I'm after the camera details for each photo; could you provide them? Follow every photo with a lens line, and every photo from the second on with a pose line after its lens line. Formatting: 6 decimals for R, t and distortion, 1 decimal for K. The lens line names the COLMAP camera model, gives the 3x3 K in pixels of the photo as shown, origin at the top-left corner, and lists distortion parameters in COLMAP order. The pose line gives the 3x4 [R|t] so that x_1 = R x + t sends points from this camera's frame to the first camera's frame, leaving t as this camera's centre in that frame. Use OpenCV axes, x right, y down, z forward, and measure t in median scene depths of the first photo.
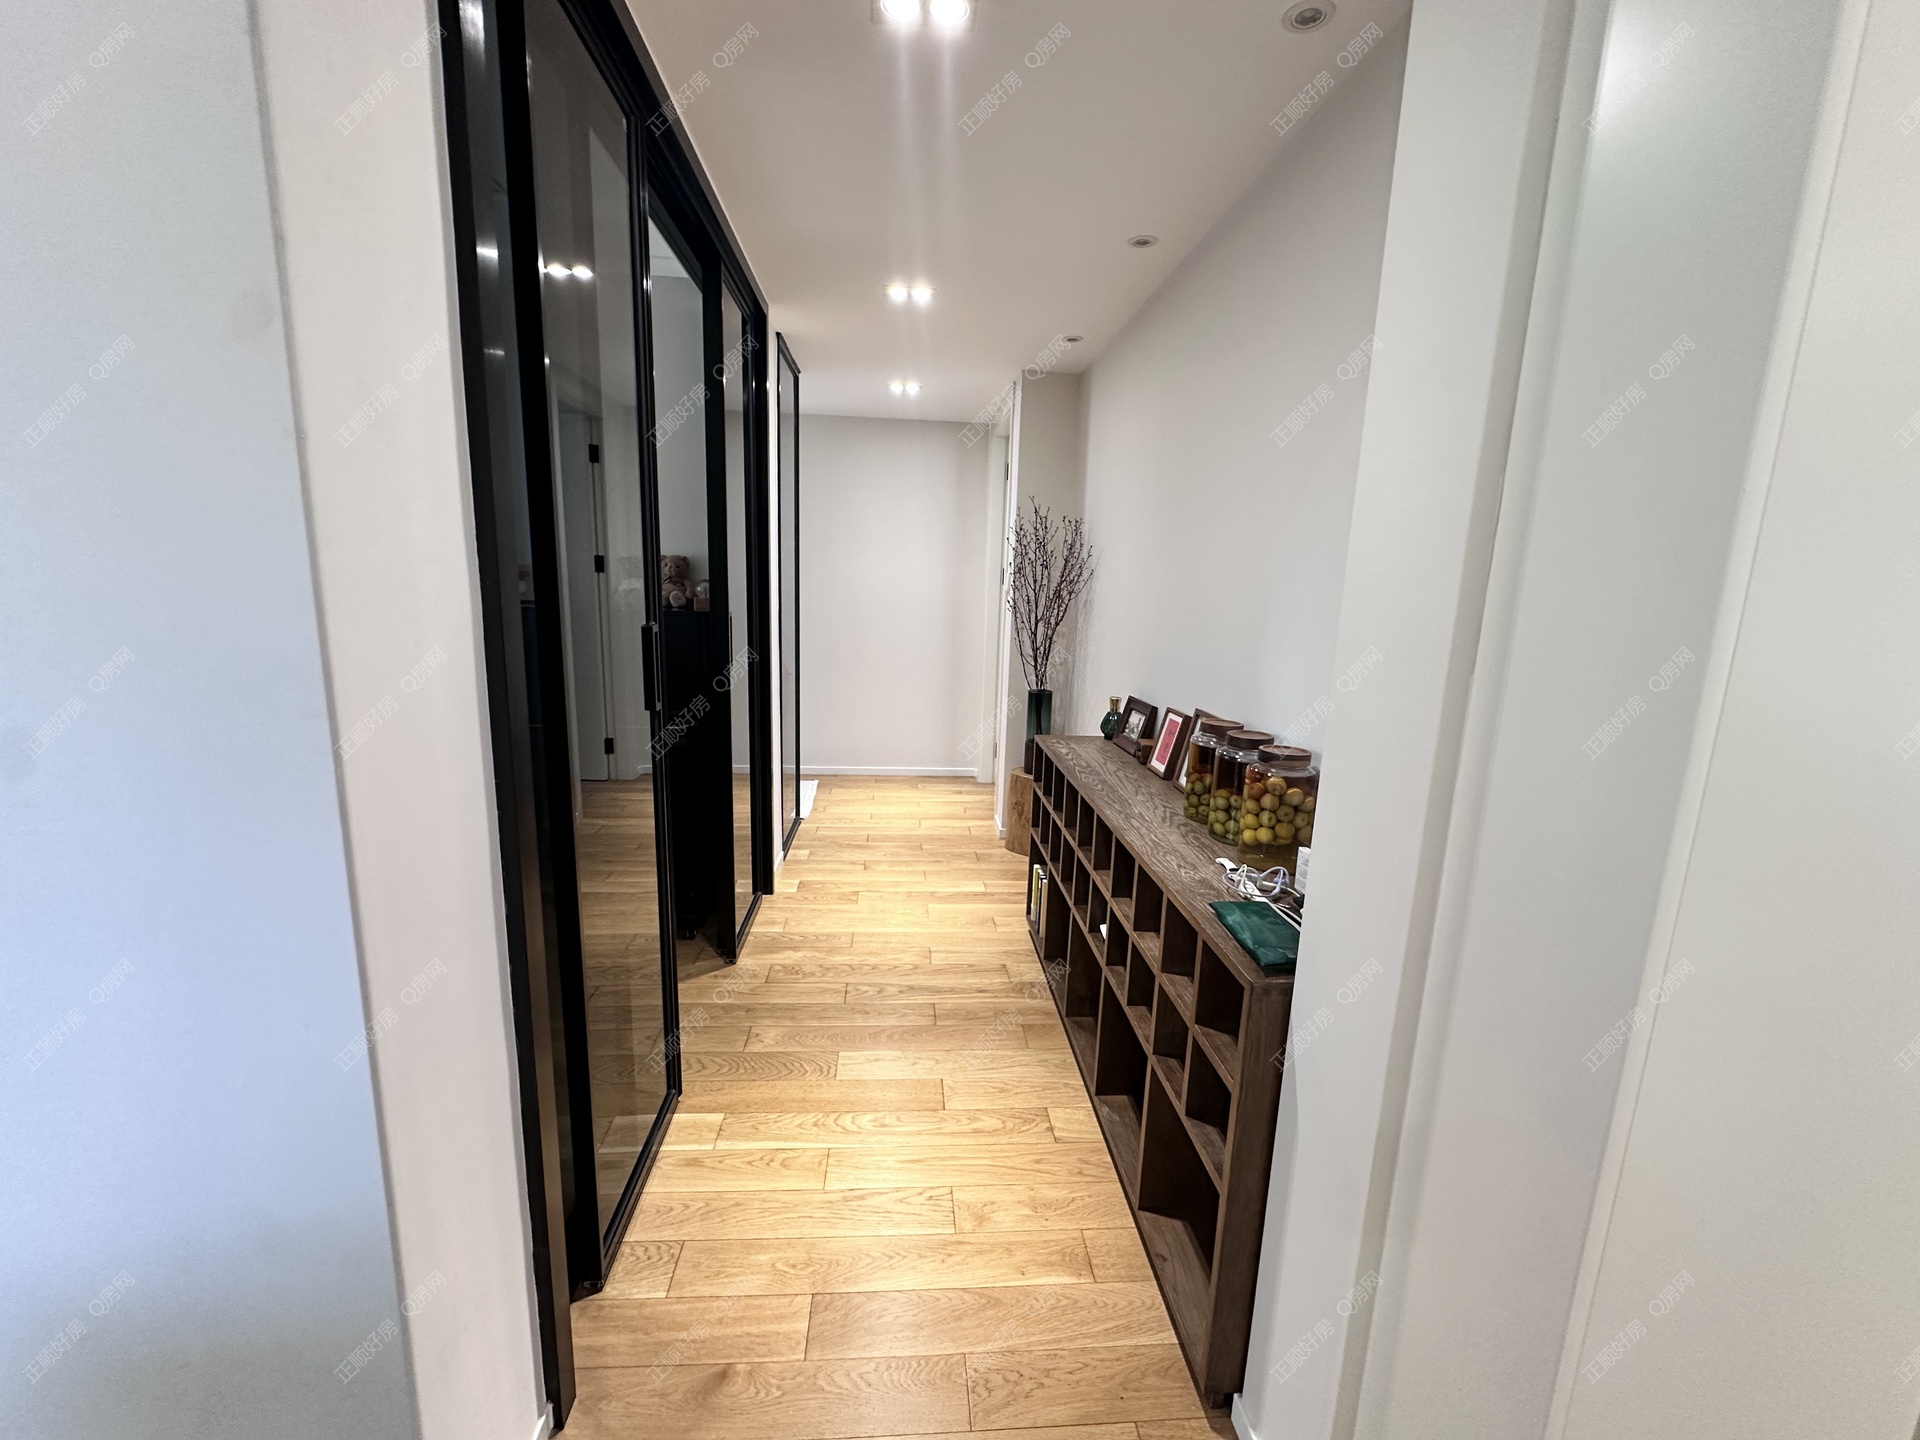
lens RADIAL K [[766.2, 0, 956.3], [0, 766.2, 720.7], [0, 0, 1]] dist [0.001831, 0.000155]
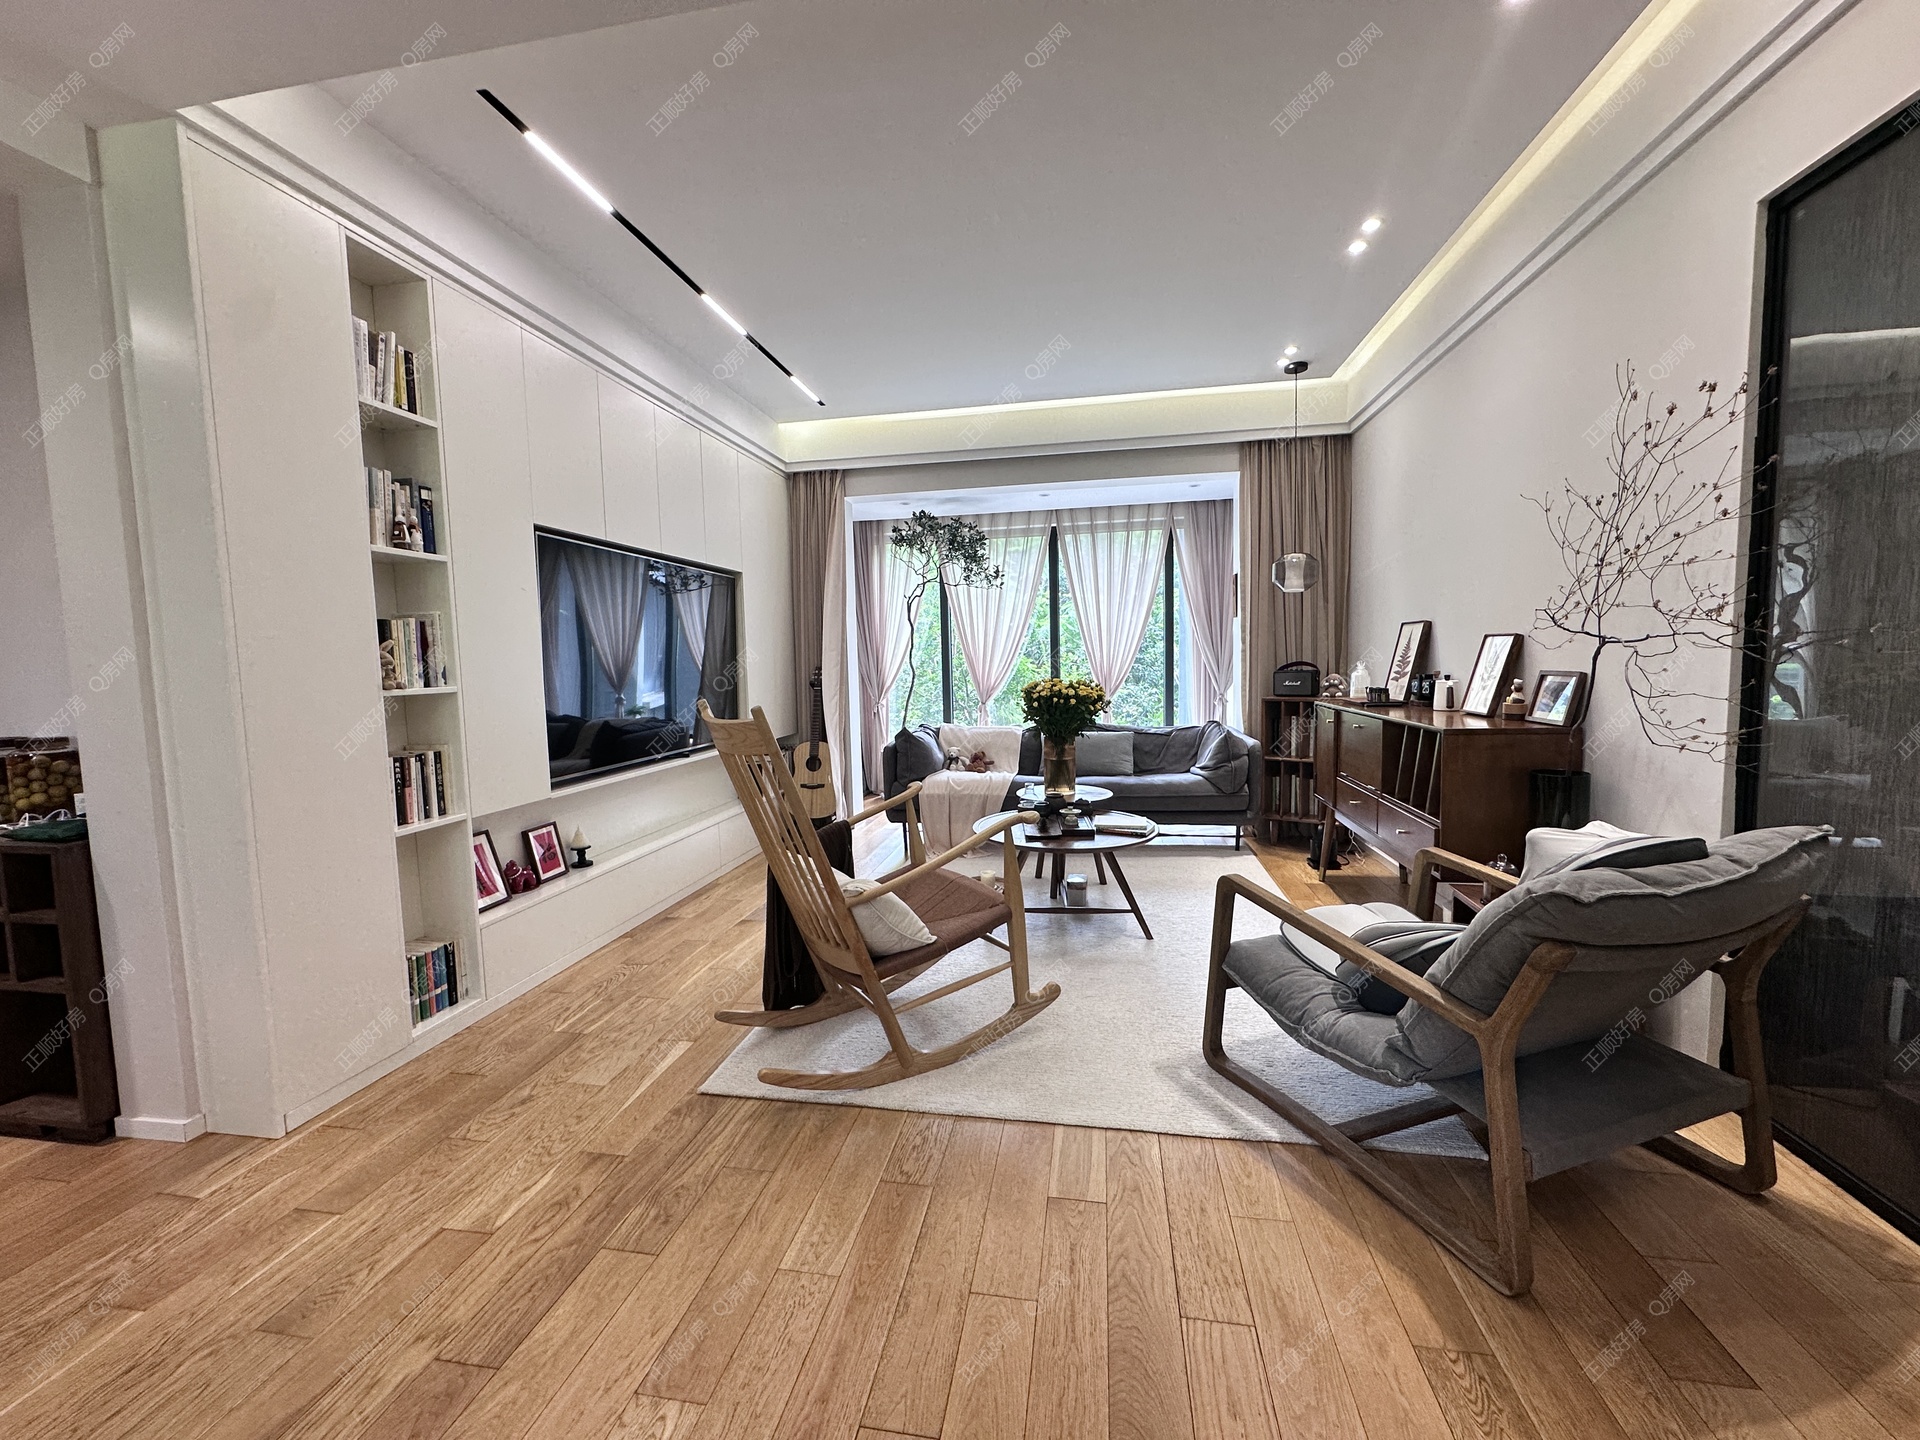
lens RADIAL K [[766.2, 0, 961.3], [0, 766.2, 719.4], [0, 0, 1]] dist [0.001831, 0.000155]
pose [[0.250433, -0.114490, 0.961340, -0.525118], [0.210179, 0.975730, 0.061452, 0.280473], [-0.945044, 0.186664, 0.268418, -1.031454]]
